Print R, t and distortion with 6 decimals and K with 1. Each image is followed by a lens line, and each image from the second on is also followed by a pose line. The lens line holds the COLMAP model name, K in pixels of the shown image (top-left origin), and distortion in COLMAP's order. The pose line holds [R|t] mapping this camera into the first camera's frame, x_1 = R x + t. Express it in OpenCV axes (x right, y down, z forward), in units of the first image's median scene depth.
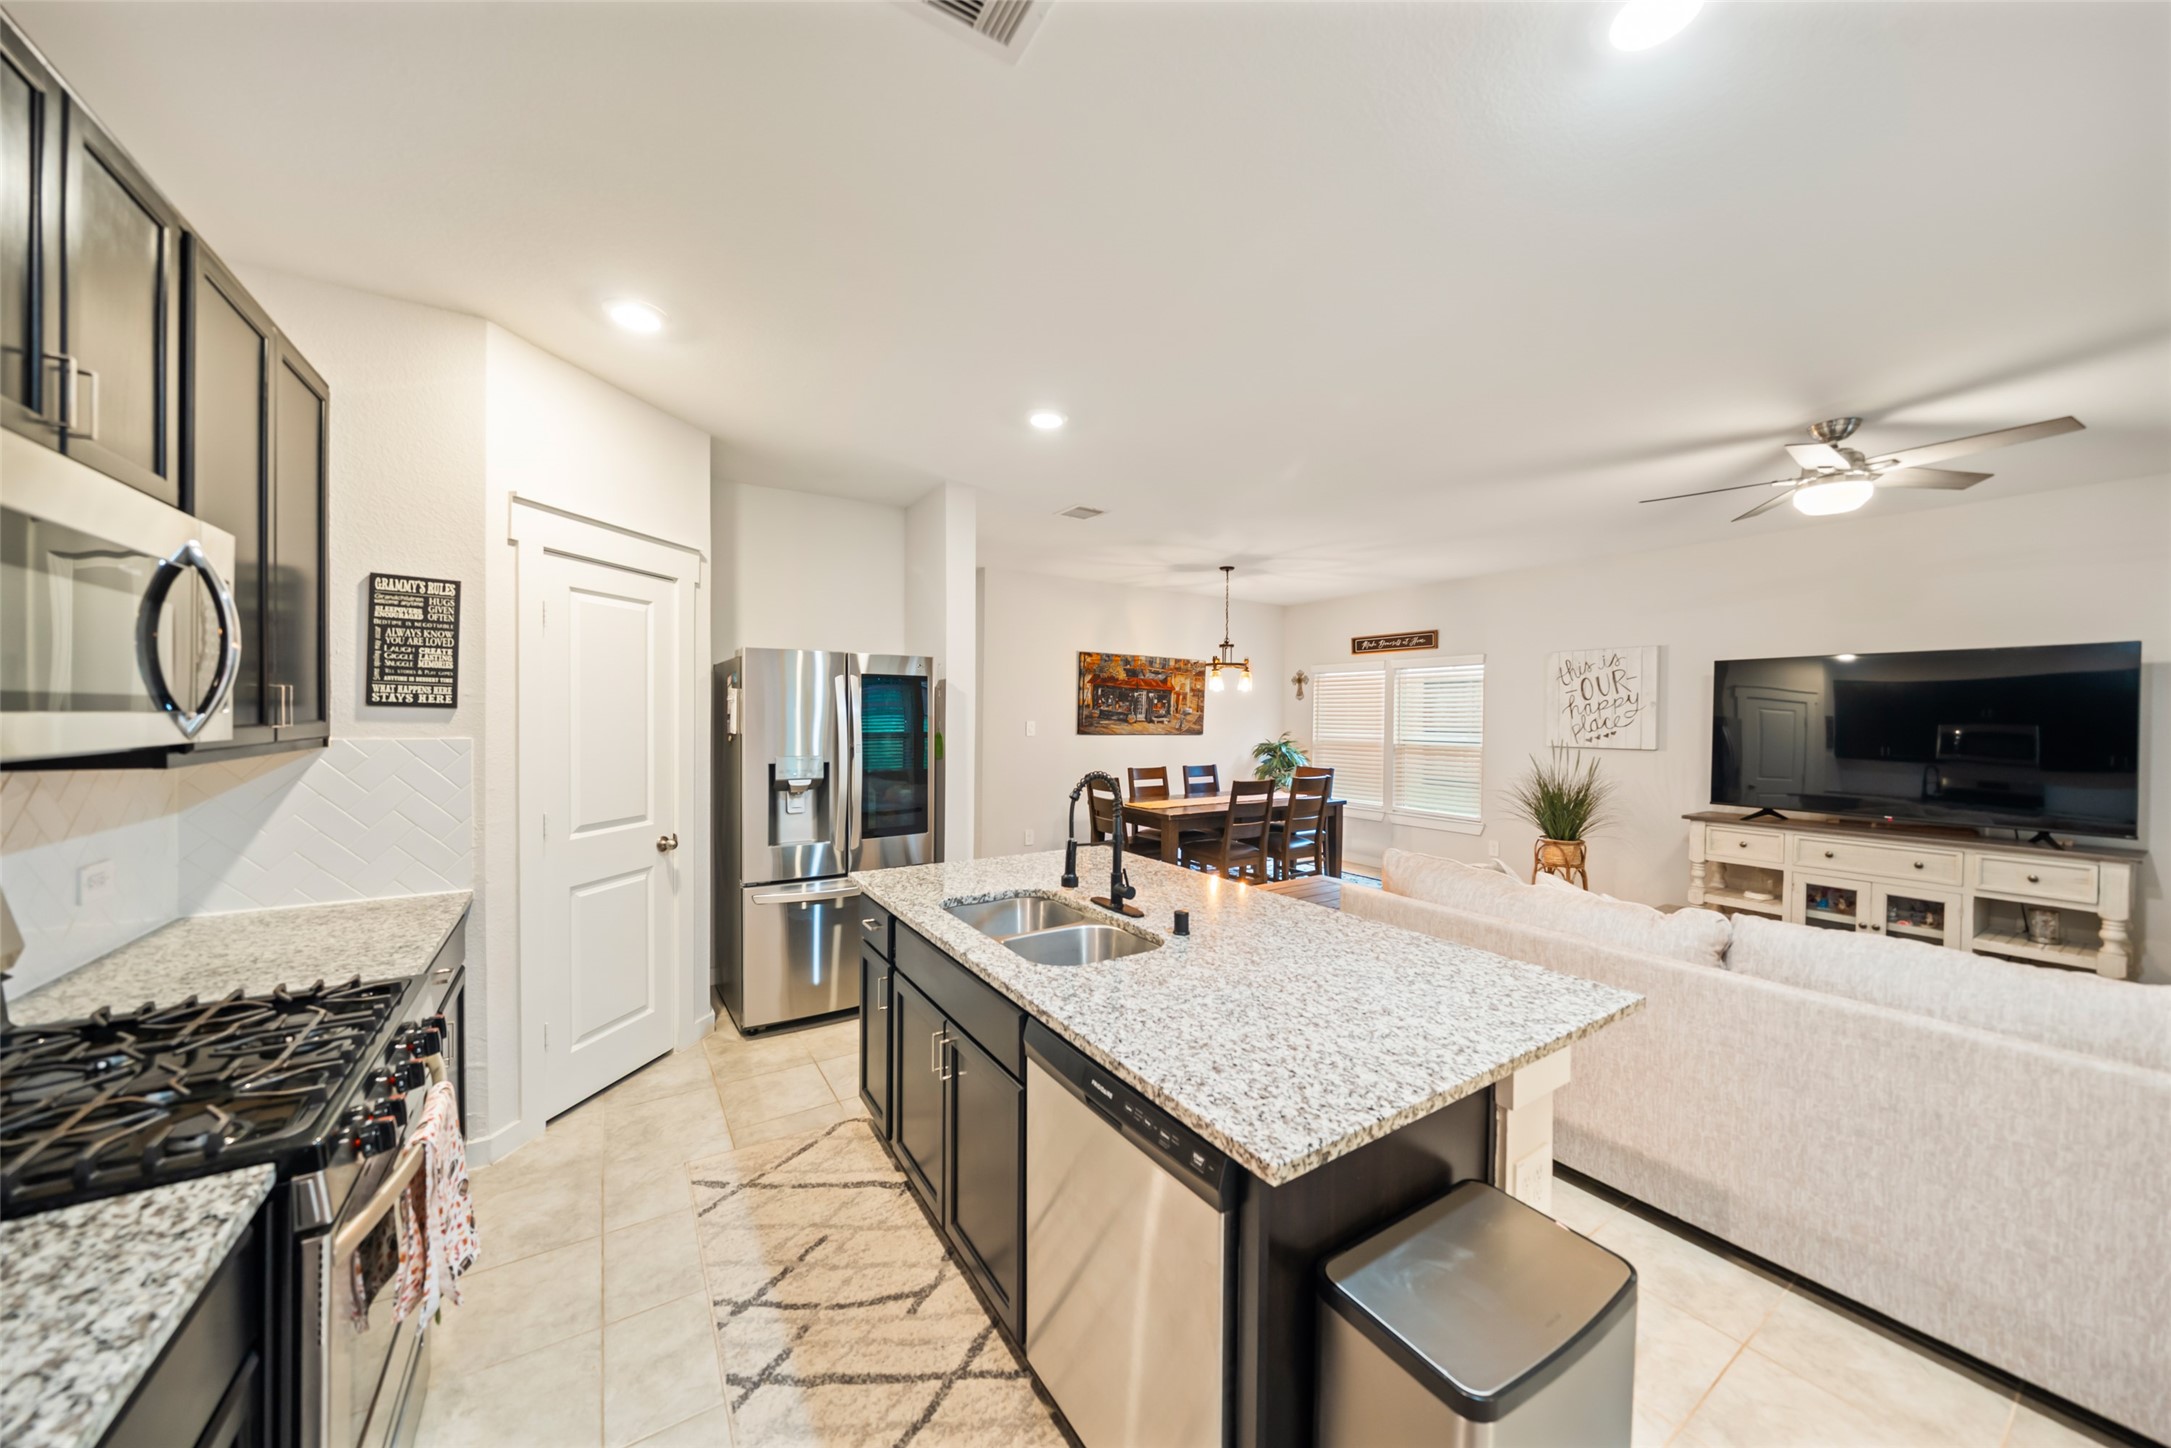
lens RADIAL K [[755.9, 0, 1078.4], [0, 755.9, 720.3], [0, 0, 1]] dist [-0.010591, 0.000223]
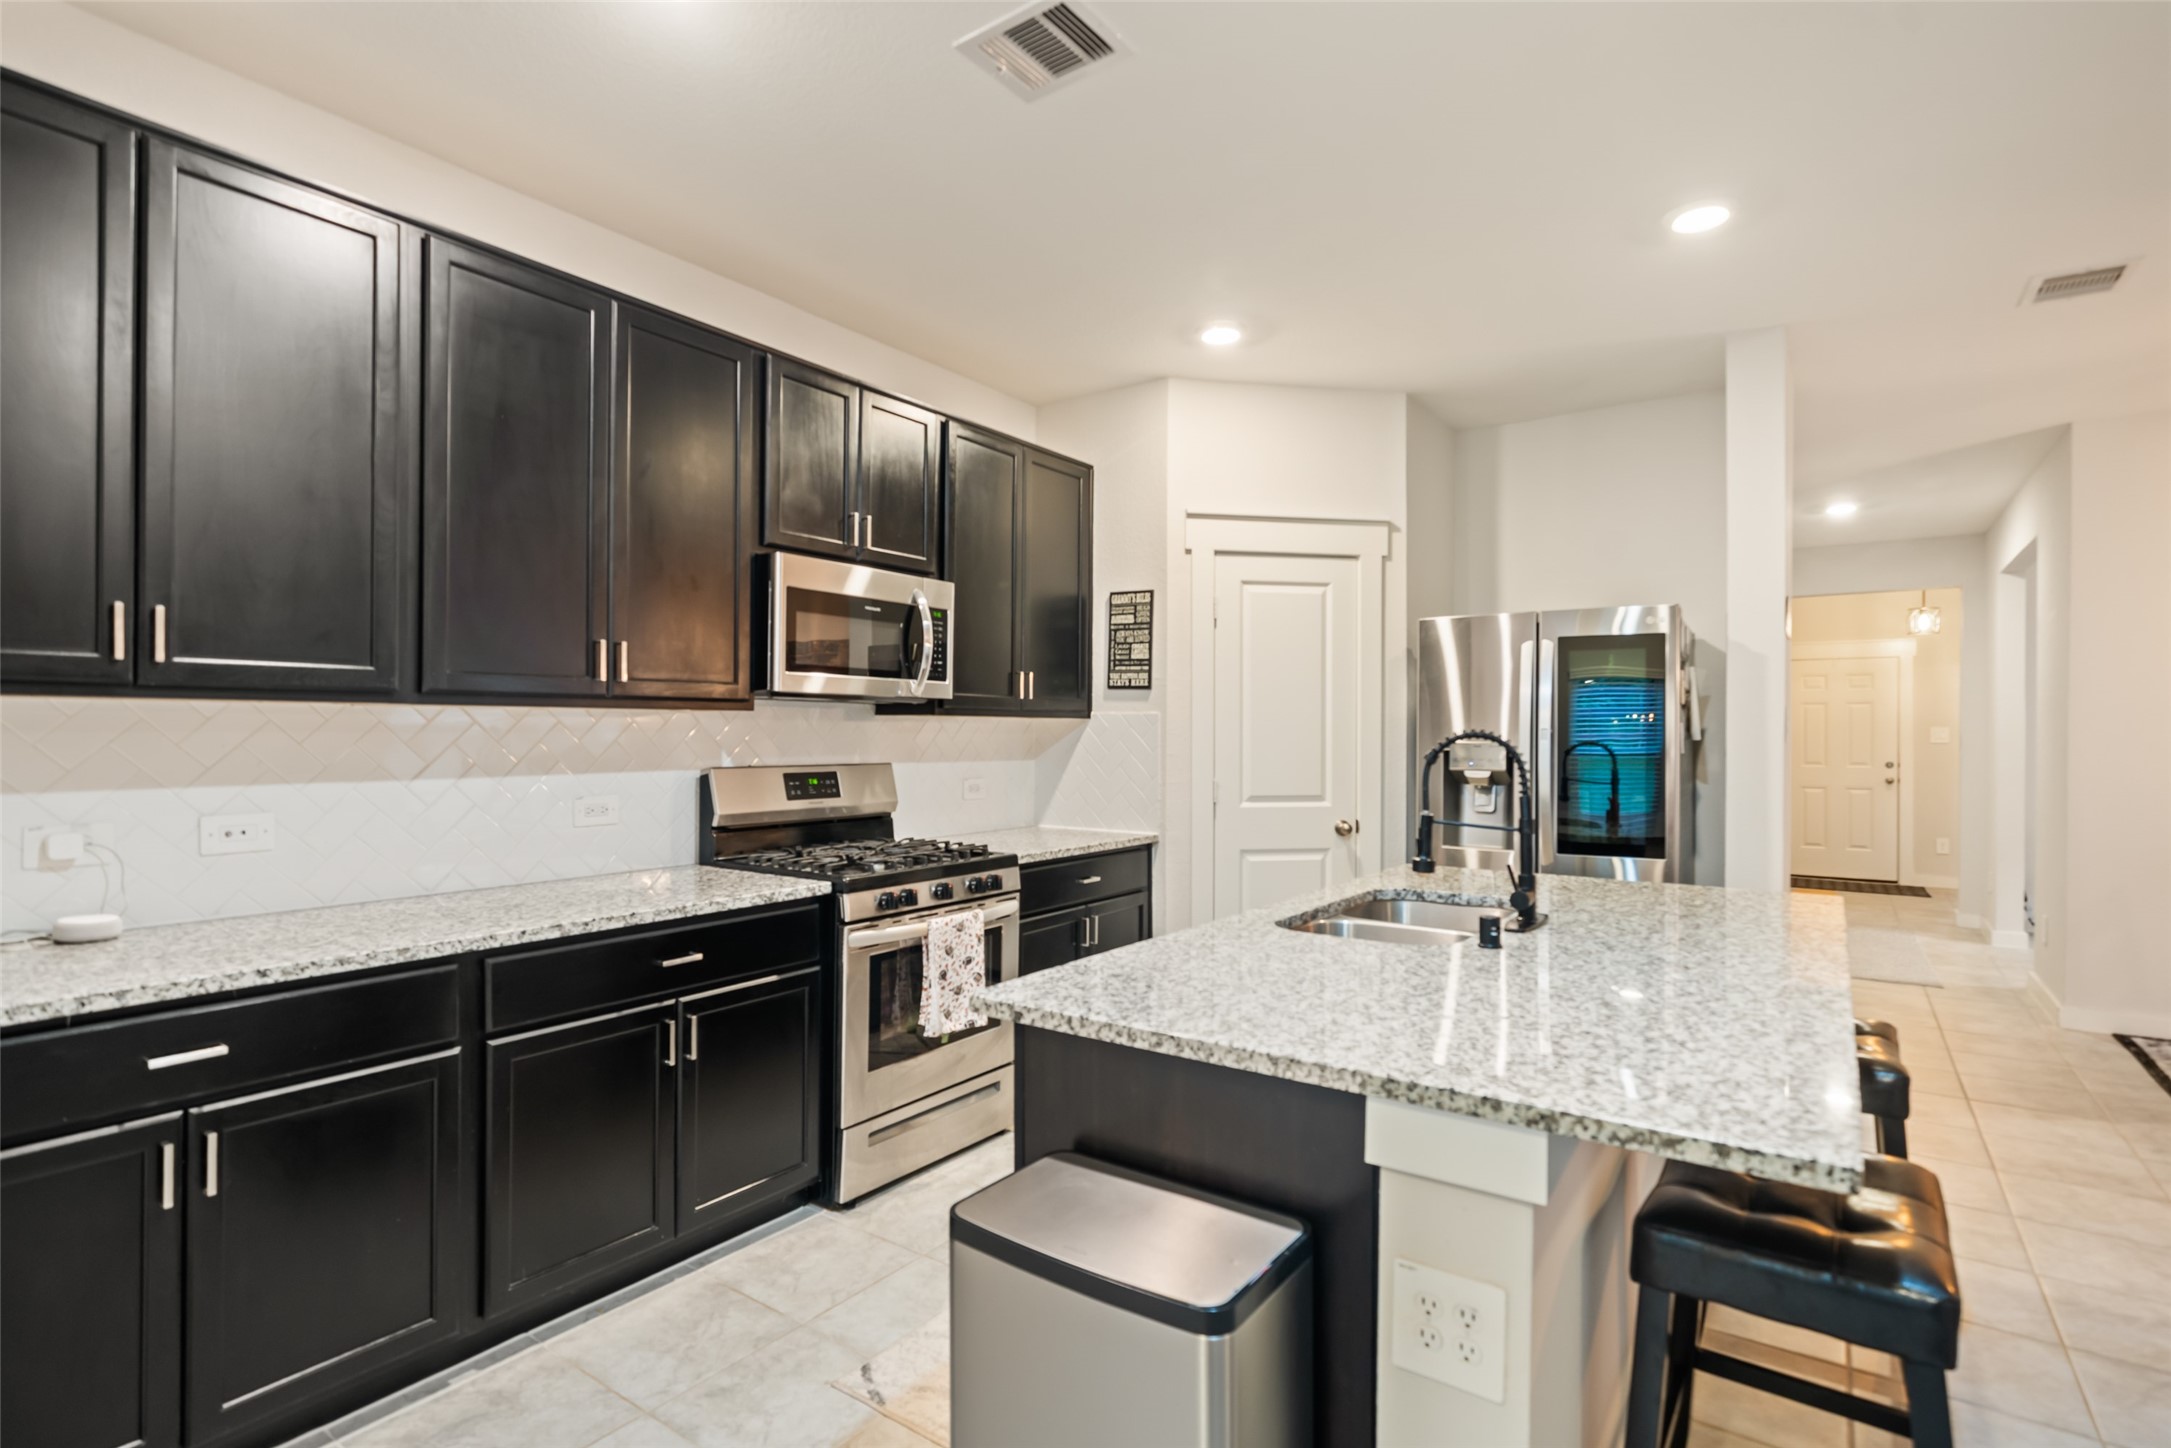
lens RADIAL K [[1042.3, 0, 1076.3], [0, 1042.3, 734.9], [0, 0, 1]] dist [-0.001329, 0.000676]
pose [[0.370182, -0.006217, -0.928938, 0.330954], [-0.012364, 0.999856, -0.011619, 0.035929], [0.928877, 0.015786, 0.370052, 0.097609]]
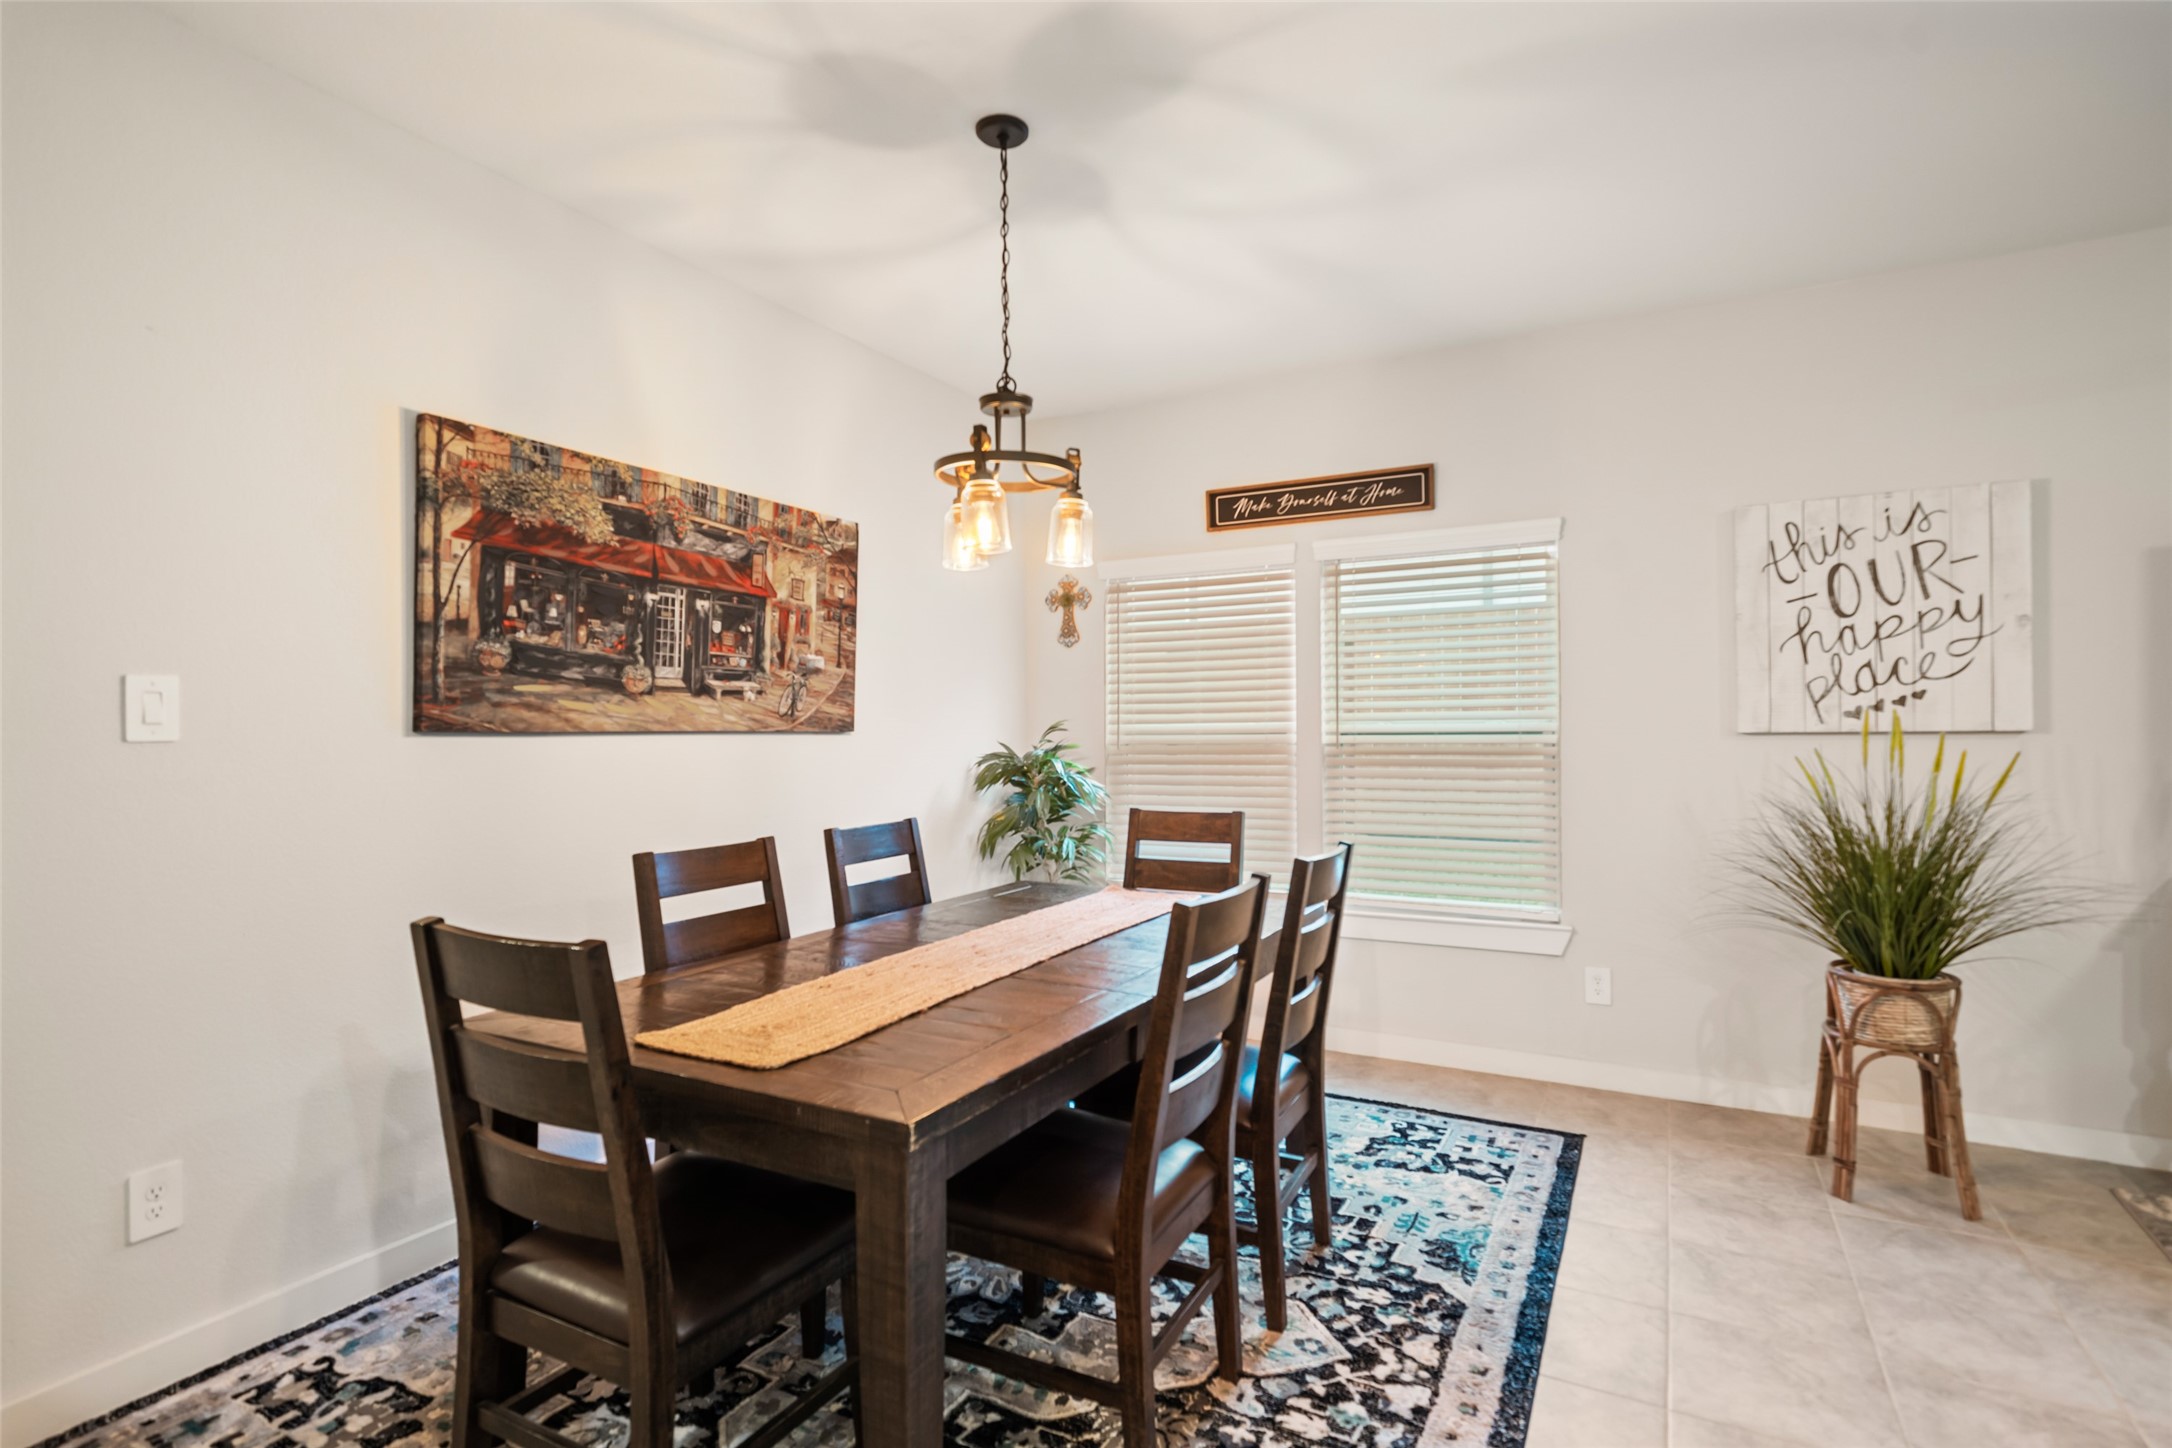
lens RADIAL K [[1042.8, 0, 1083.1], [0, 1042.8, 728.6], [0, 0, 1]] dist [-0.001329, 0.000676]
pose [[0.876136, -0.017210, 0.481756, 0.033532], [0.019973, 0.999800, -0.000607, 0.026107], [-0.481650, 0.010154, 0.876305, 0.701108]]
